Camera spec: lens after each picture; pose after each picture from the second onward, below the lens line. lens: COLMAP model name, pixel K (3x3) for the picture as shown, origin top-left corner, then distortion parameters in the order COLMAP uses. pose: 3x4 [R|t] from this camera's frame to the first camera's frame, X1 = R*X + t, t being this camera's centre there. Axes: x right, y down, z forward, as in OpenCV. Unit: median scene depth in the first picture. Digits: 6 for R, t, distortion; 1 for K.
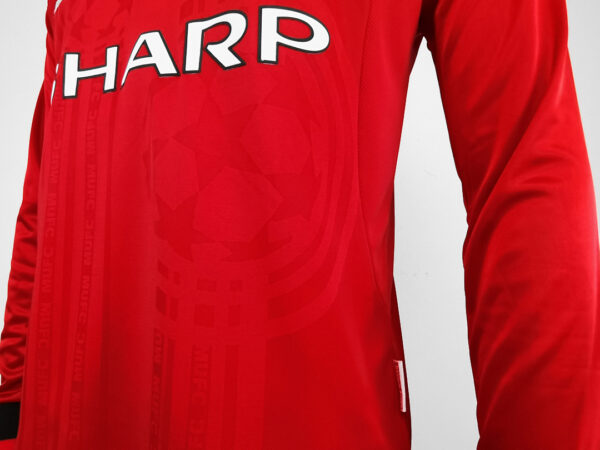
lens RADIAL K [[352.6, 0, 299.1], [0, 352.6, 216.3], [0, 0, 1]] dist [0.054212, 0.000103]
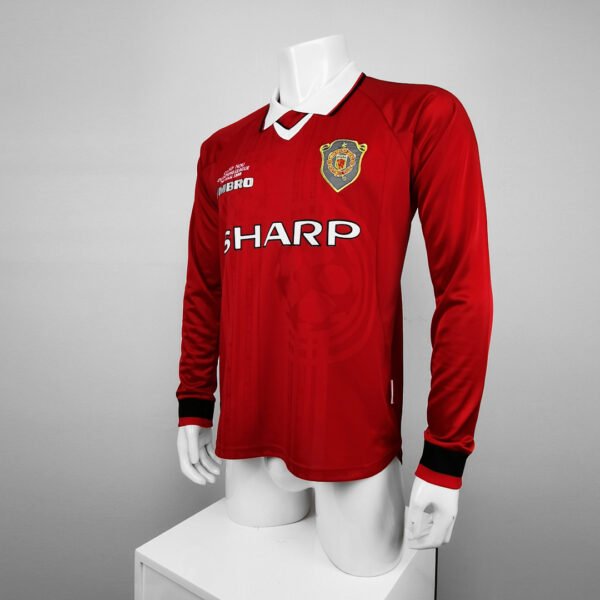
lens RADIAL K [[458.1, 0, 300.0], [0, 458.1, 296.2], [0, 0, 1]] dist [-0.004046, 0.008940]
pose [[0.983887, 0.021868, -0.177449, 0.223003], [-0.007373, 0.996610, 0.081937, -0.312049], [0.178639, -0.079309, 0.980713, -1.759166]]
